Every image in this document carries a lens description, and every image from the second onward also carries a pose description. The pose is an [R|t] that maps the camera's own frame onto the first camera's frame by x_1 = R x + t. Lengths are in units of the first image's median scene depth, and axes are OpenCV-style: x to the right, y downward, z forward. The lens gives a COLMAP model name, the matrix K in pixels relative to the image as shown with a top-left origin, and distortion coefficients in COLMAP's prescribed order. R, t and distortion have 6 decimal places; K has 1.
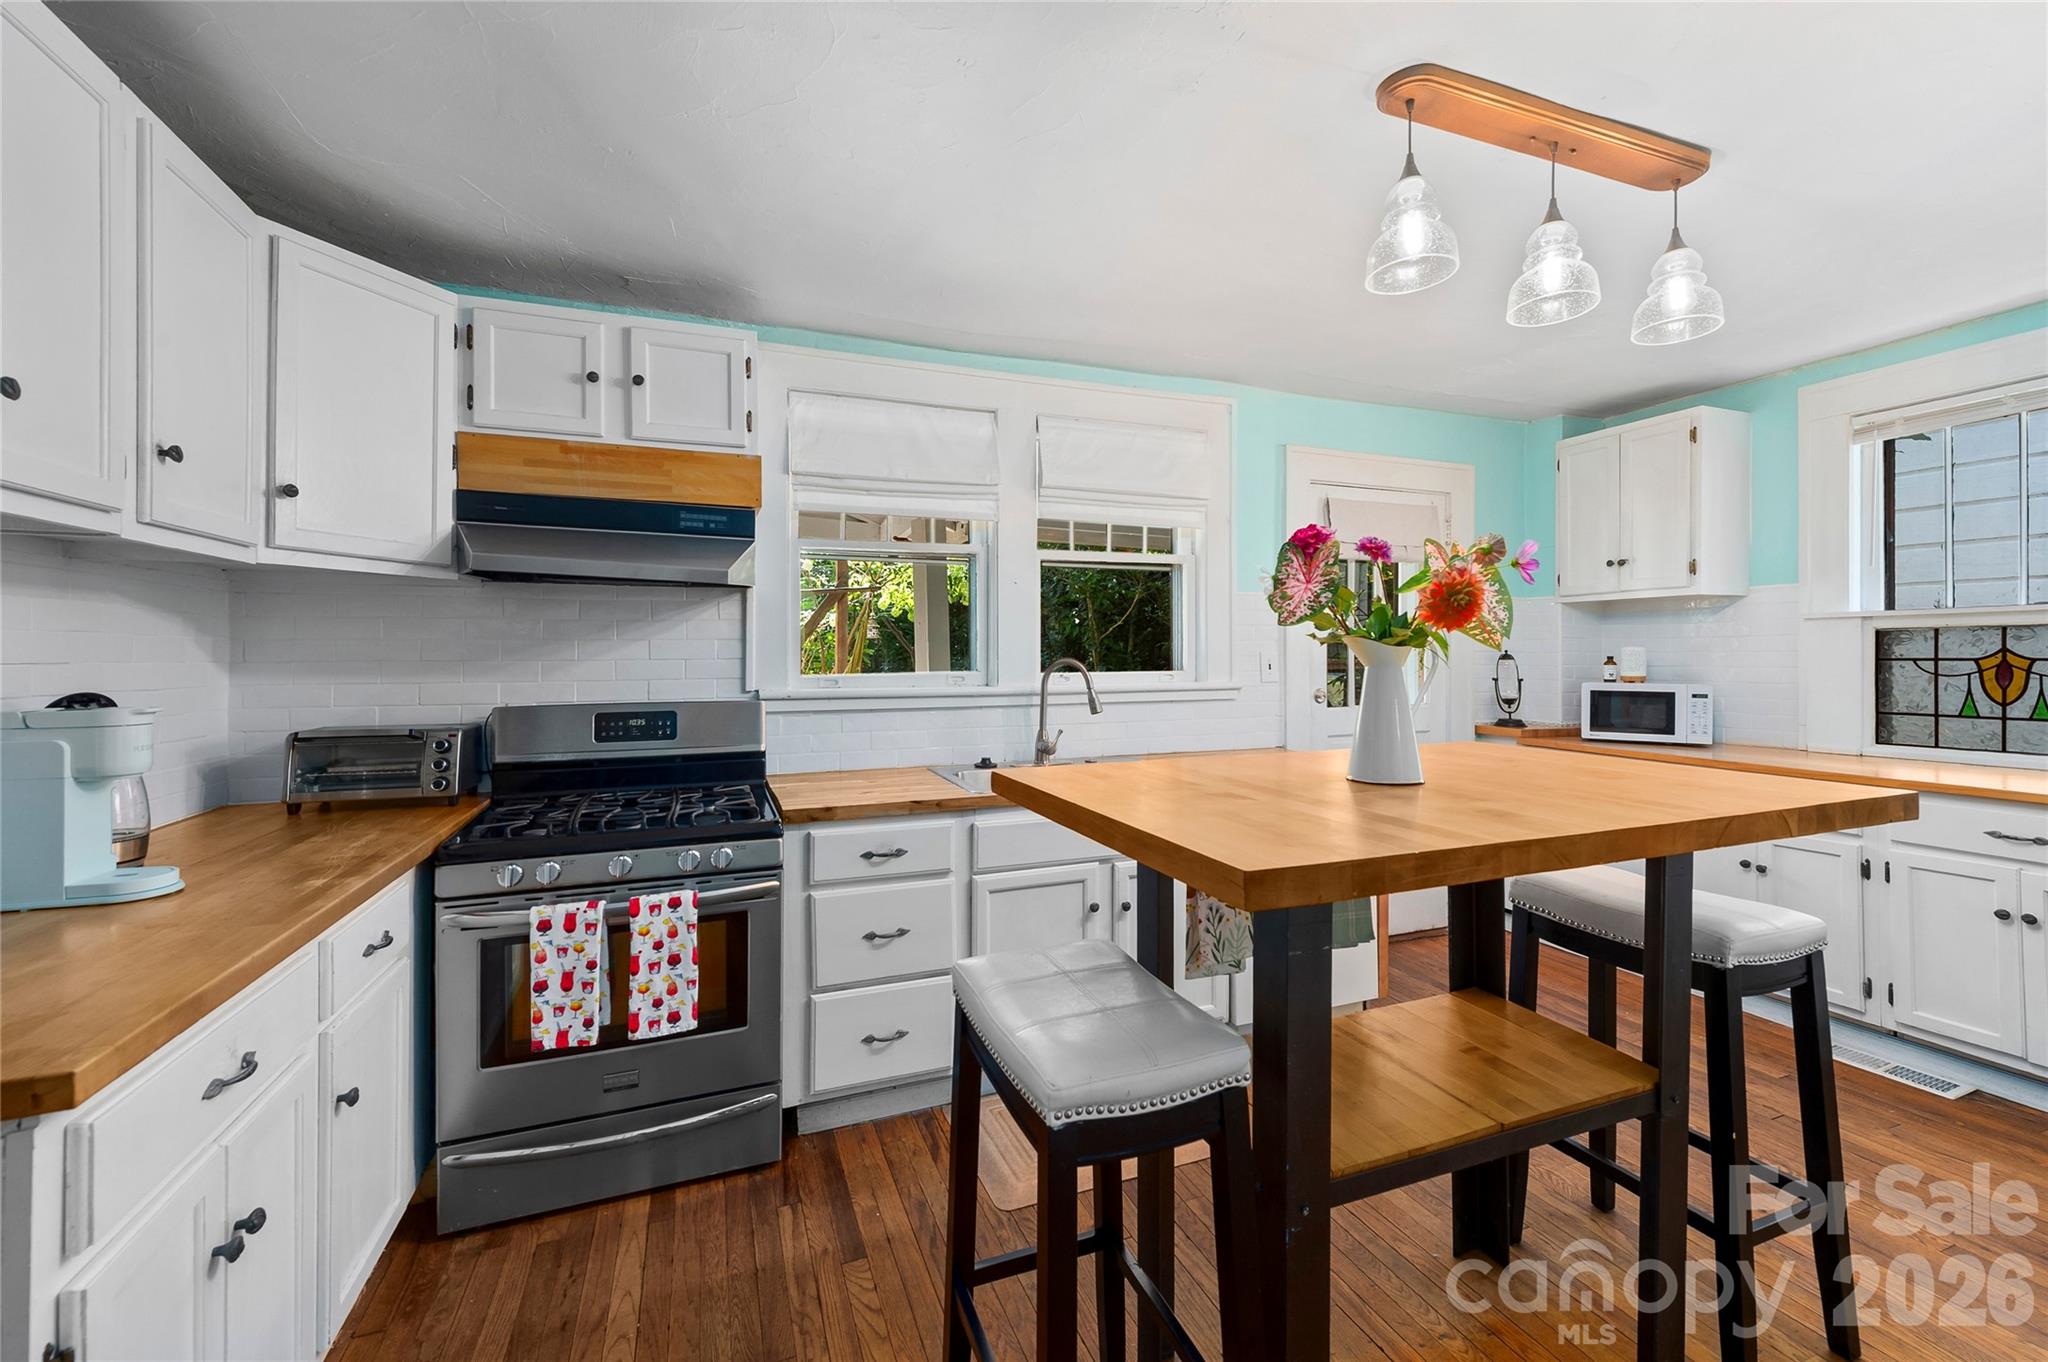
lens RADIAL K [[823.0, 0, 1018.4], [0, 823.0, 659.3], [0, 0, 1]] dist [0.011076, -0.003054]
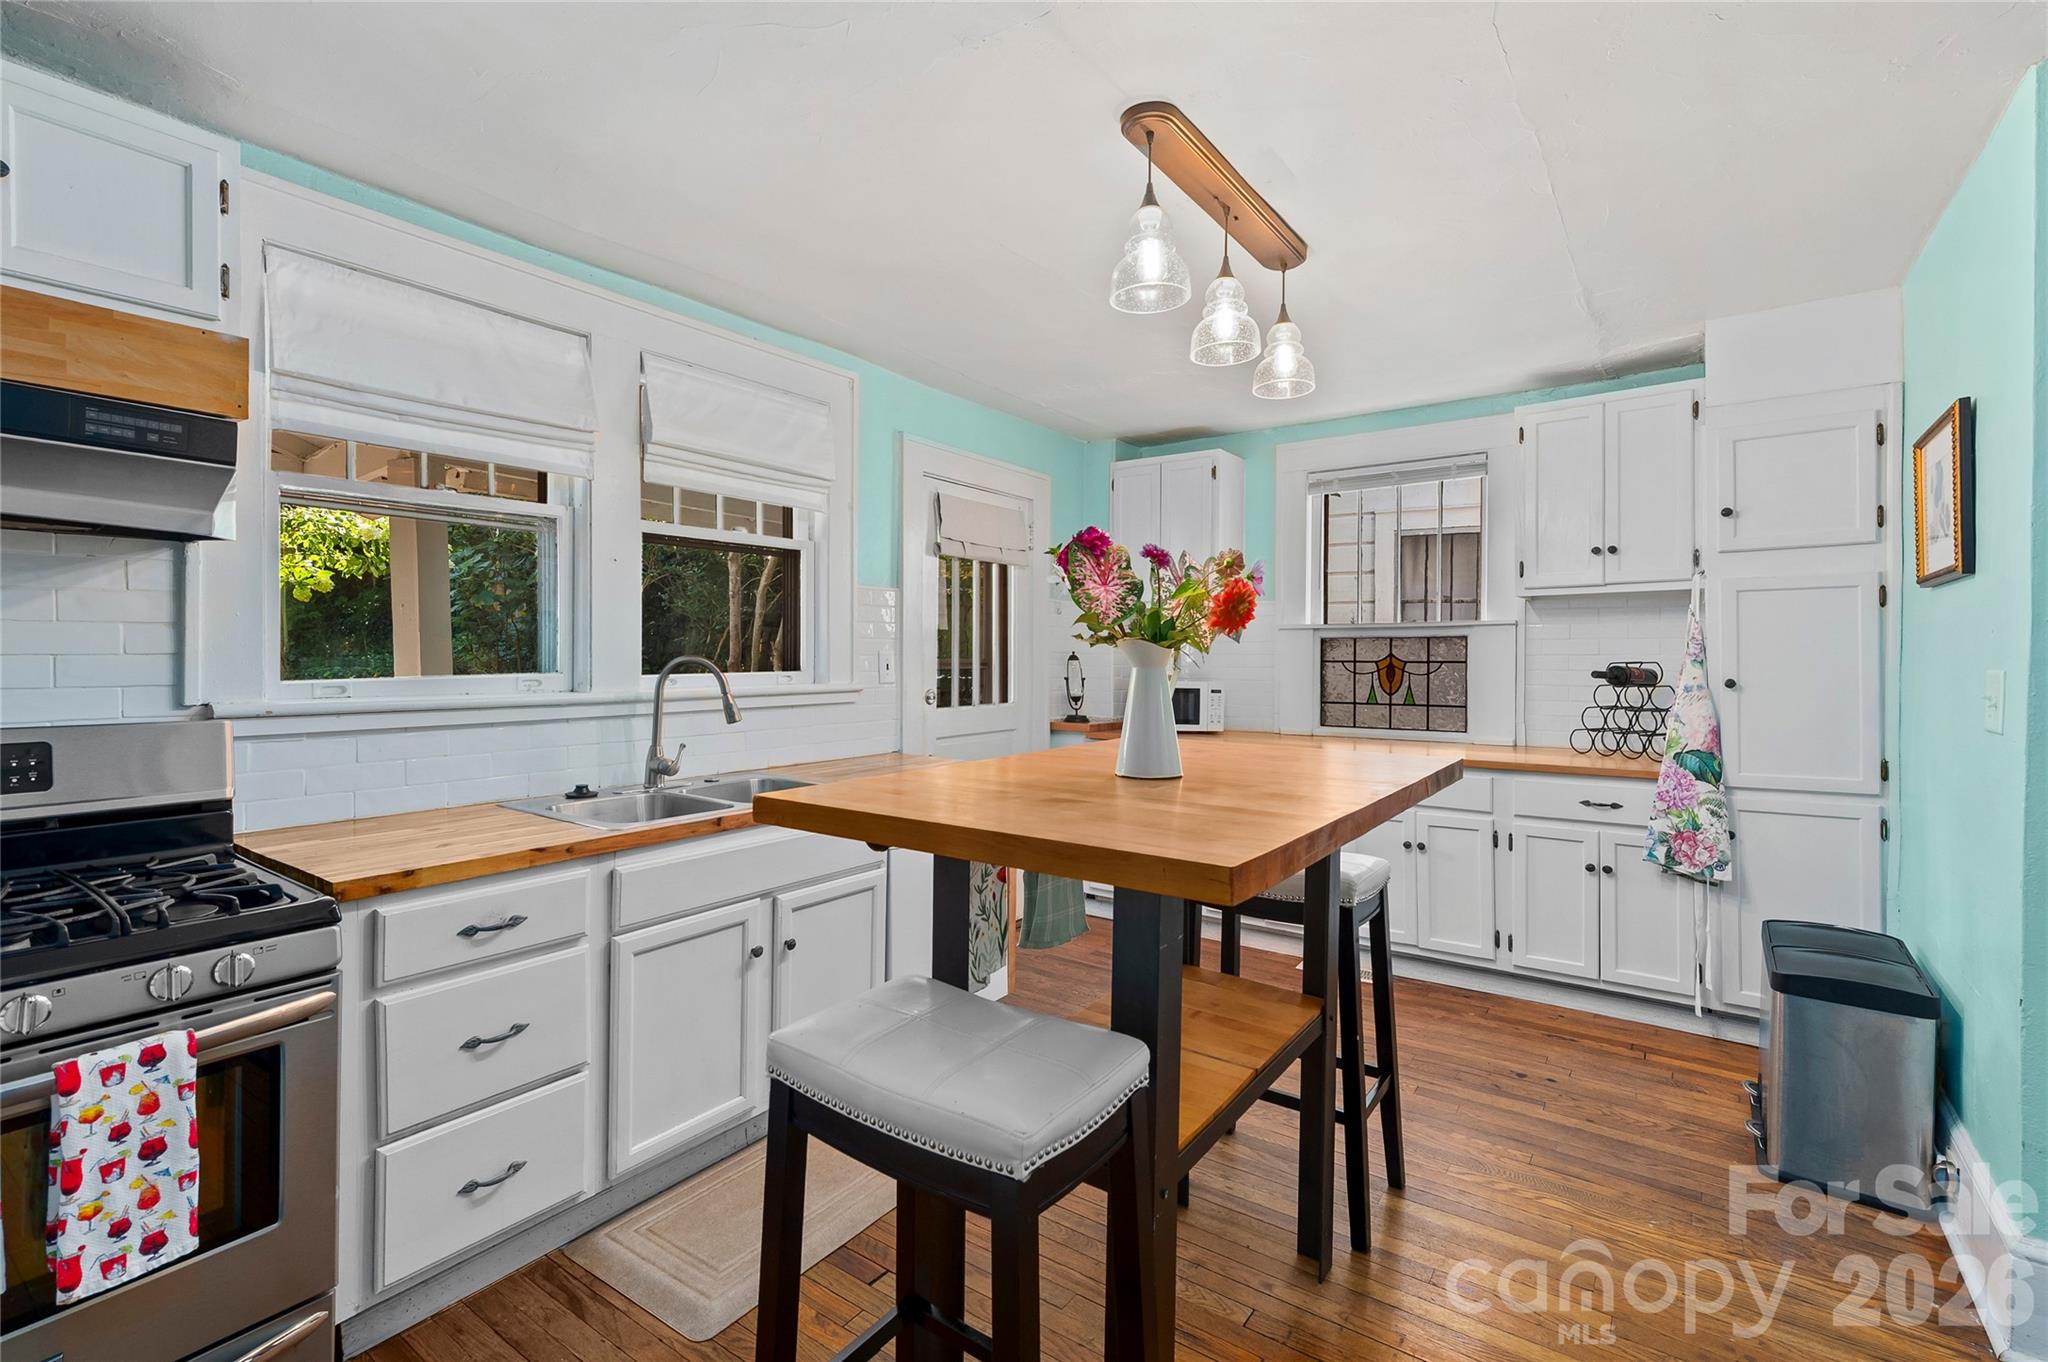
lens RADIAL K [[918.9, 0, 1018.3], [0, 918.9, 664.5], [0, 0, 1]] dist [0.012107, -0.004561]
pose [[0.836783, 0.001823, 0.547532, -0.179634], [-0.005876, 0.999967, 0.005651, -0.000518], [-0.547504, -0.007946, 0.836766, 0.057696]]
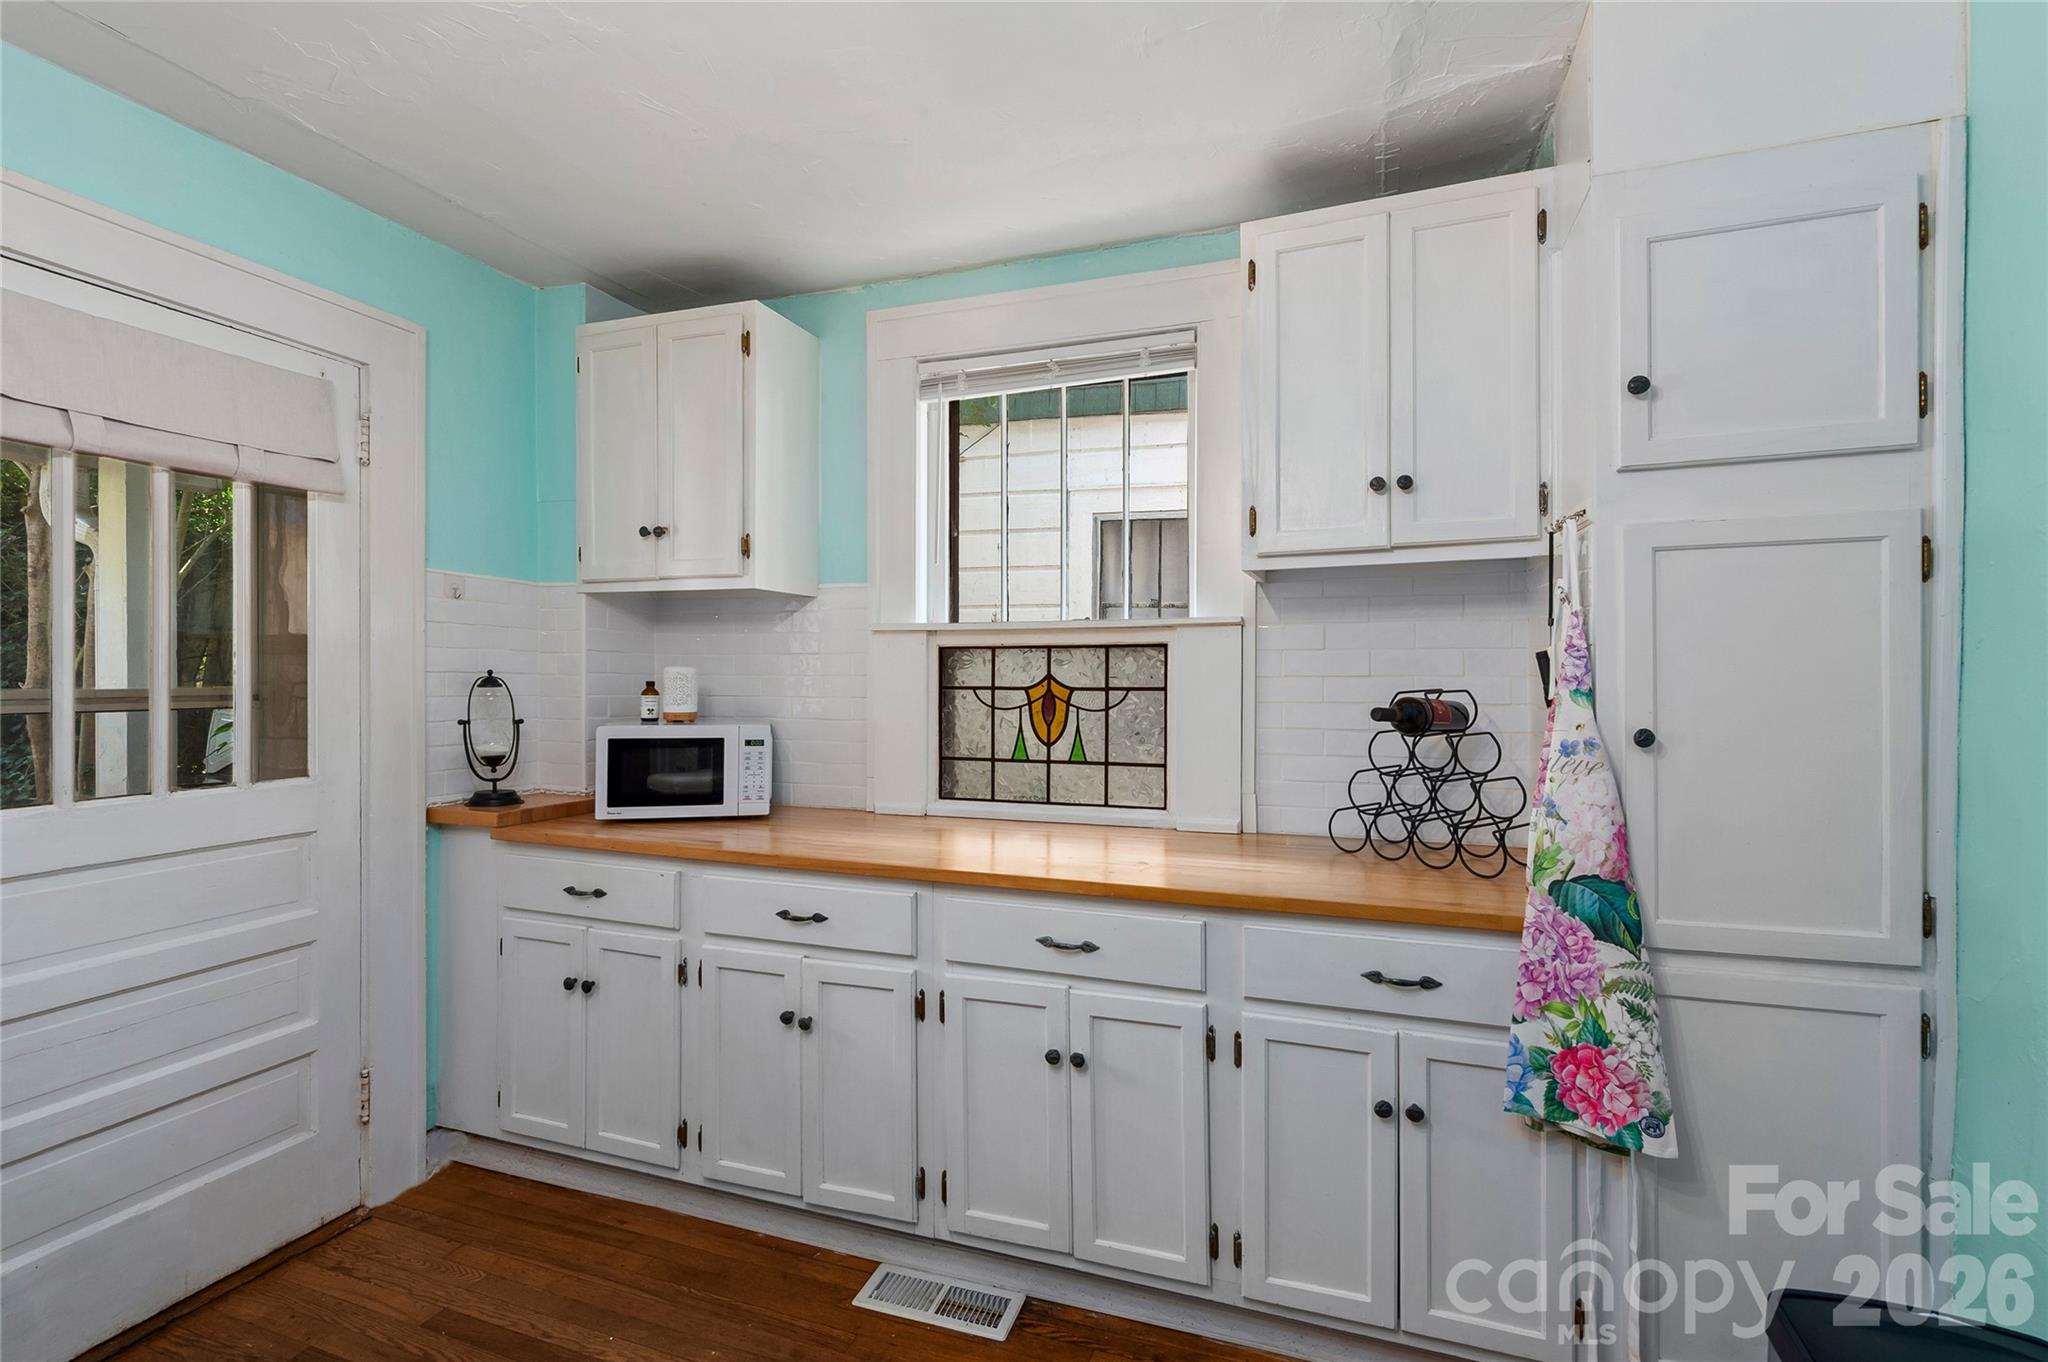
lens RADIAL K [[947.2, 0, 1025.0], [0, 947.2, 687.6], [0, 0, 1]] dist [-0.003385, -0.000200]
pose [[0.648742, -0.004039, 0.760998, 0.487918], [-0.004130, 0.999952, 0.008829, -0.009037], [-0.760997, -0.008871, 0.648695, 0.435700]]
